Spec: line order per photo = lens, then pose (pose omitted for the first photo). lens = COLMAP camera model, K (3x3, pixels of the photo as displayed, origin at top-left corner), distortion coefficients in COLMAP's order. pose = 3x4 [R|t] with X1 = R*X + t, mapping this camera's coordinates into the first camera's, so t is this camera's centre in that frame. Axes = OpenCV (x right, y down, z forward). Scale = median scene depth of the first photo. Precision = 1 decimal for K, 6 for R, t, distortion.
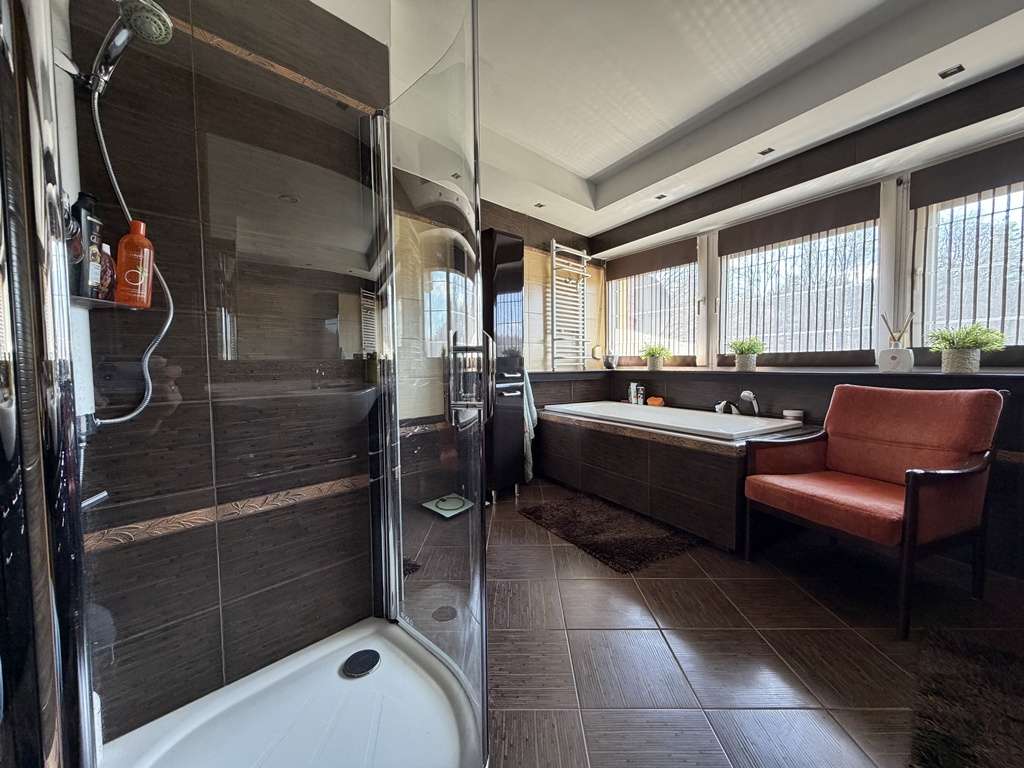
lens RADIAL K [[411.2, 0, 510.1], [0, 411.2, 383.9], [0, 0, 1]] dist [-0.002620, 0.001262]
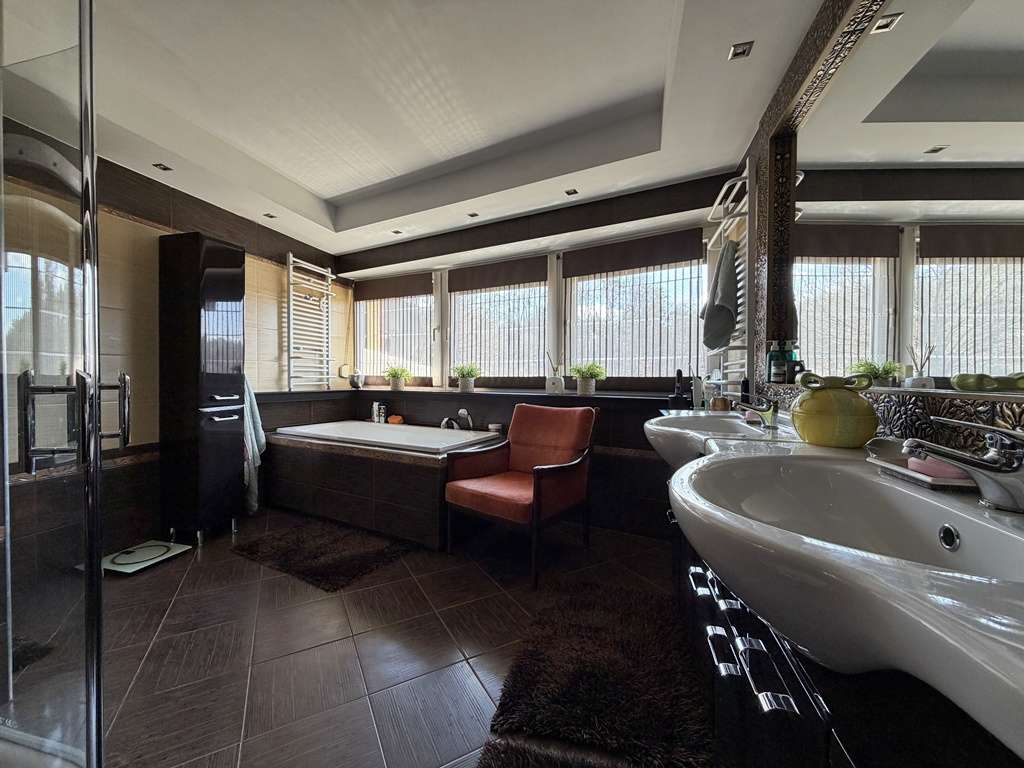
lens RADIAL K [[411.2, 0, 514.6], [0, 411.2, 381.9], [0, 0, 1]] dist [-0.002620, 0.001262]
pose [[0.864395, 0.008365, 0.502743, 0.099298], [0.010984, 0.999309, -0.035511, -0.016027], [-0.502693, 0.036218, 0.863706, -0.094529]]
